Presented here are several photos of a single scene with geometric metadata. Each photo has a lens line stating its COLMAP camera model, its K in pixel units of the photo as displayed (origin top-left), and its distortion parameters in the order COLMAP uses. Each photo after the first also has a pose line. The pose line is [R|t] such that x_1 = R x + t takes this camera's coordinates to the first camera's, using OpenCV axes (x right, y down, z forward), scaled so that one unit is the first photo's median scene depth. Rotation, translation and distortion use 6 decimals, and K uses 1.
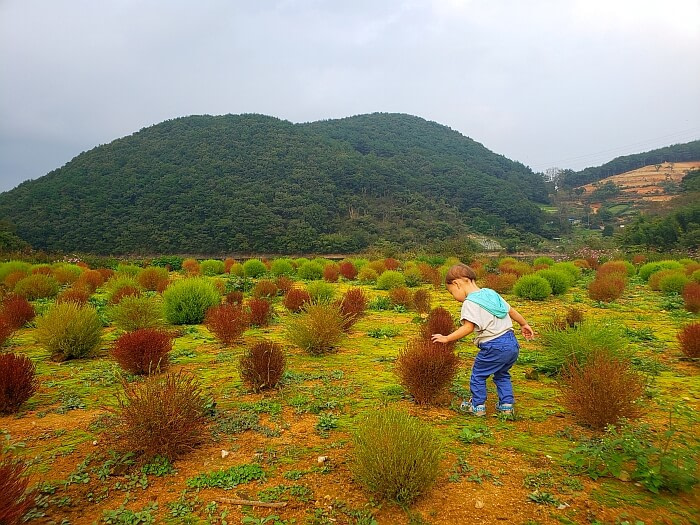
lens RADIAL K [[544.8, 0, 343.7], [0, 544.8, 264.5], [0, 0, 1]] dist [0.055692, -0.058863]
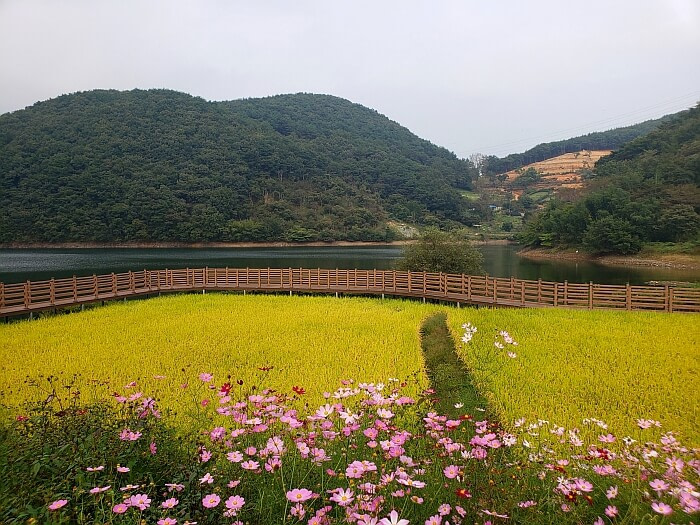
lens RADIAL K [[551.9, 0, 343.4], [0, 551.9, 258.3], [0, 0, 1]] dist [0.042242, -0.038350]
pose [[0.993371, -0.005839, 0.114807, 0.031583], [0.004333, 0.999901, 0.013364, -0.002861], [-0.114874, -0.012778, 0.993298, 0.041314]]
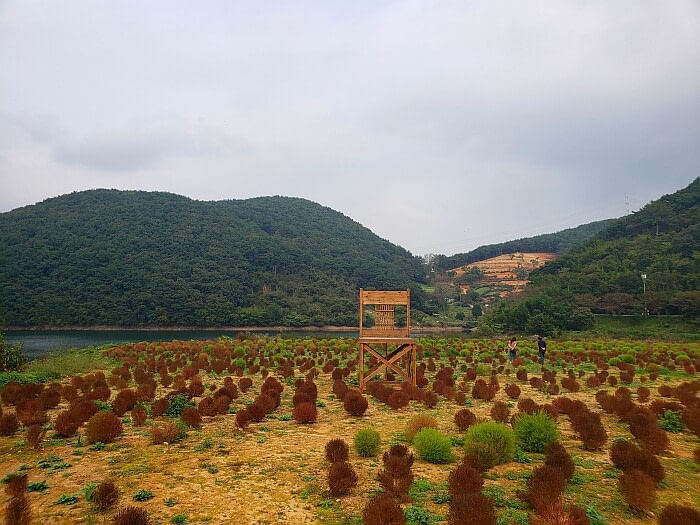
lens RADIAL K [[544.8, 0, 341.6], [0, 544.8, 260.1], [0, 0, 1]] dist [0.055692, -0.058863]
pose [[0.976898, 0.034801, 0.210854, -0.057577], [-0.005741, 0.990569, -0.136897, -0.000993], [-0.213629, 0.132523, 0.967884, -0.099151]]
